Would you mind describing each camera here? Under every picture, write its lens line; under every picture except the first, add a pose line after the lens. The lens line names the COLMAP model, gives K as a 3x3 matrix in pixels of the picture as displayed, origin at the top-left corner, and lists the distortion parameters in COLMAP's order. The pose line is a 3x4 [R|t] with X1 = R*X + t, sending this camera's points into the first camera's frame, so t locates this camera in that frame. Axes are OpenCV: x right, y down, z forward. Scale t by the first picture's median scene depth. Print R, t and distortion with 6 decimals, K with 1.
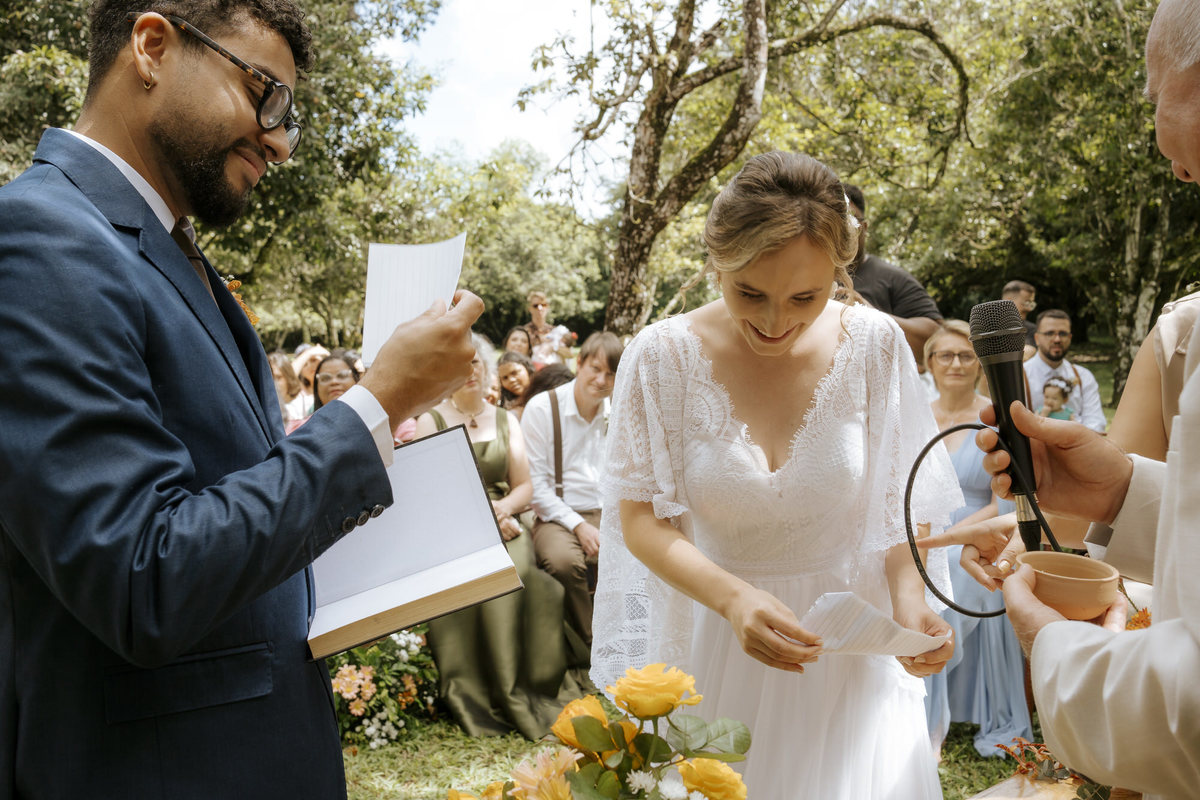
lens RADIAL K [[1242.2, 0, 600.0], [0, 1242.2, 400.0], [0, 0, 1]] dist [-0.013806, 0.001867]
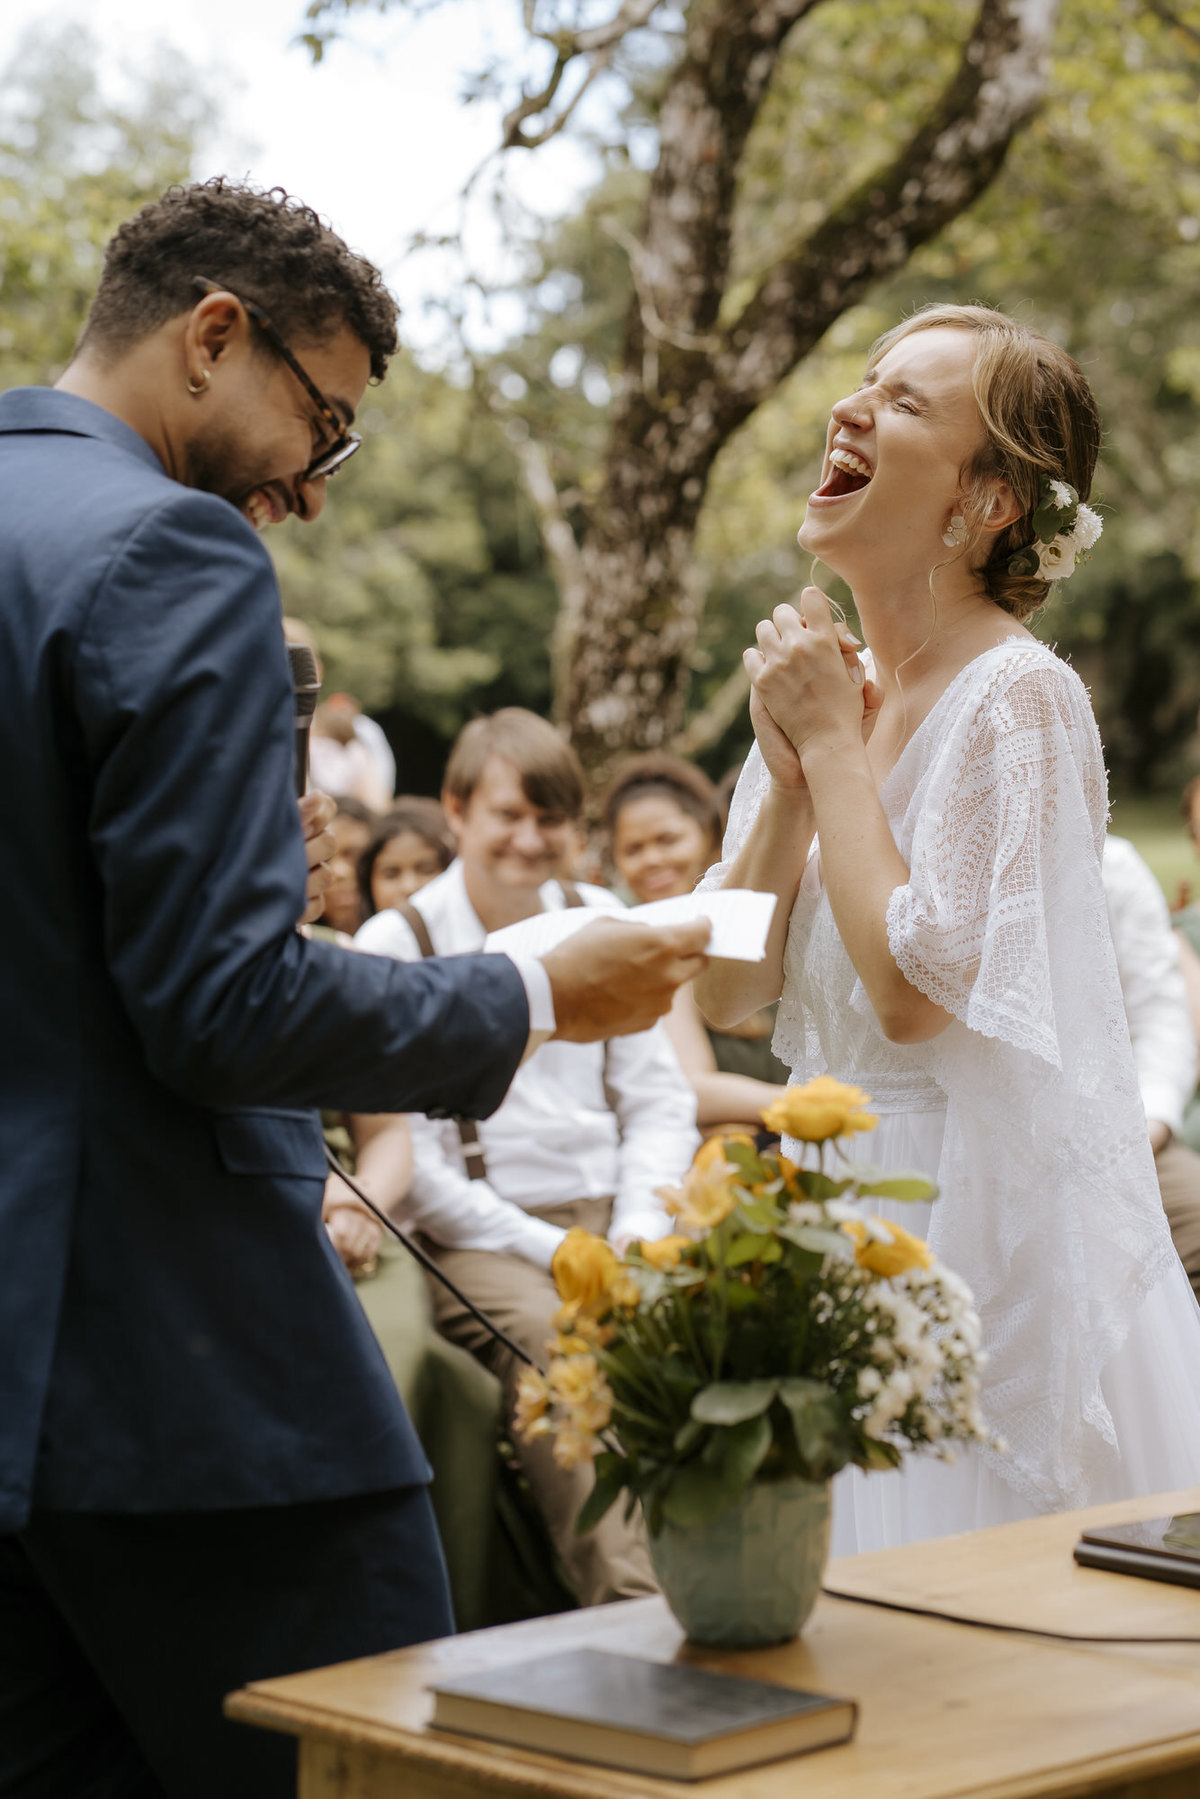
lens RADIAL K [[5053.8, 0, 600.0], [0, 5053.8, 899.5], [0, 0, 1]] dist [0.092858, -1.143198]
pose [[0.999530, 0.003400, 0.030458, -0.026172], [-0.002459, 0.999520, -0.030884, 0.025457], [-0.030548, 0.030795, 0.999059, -0.300901]]
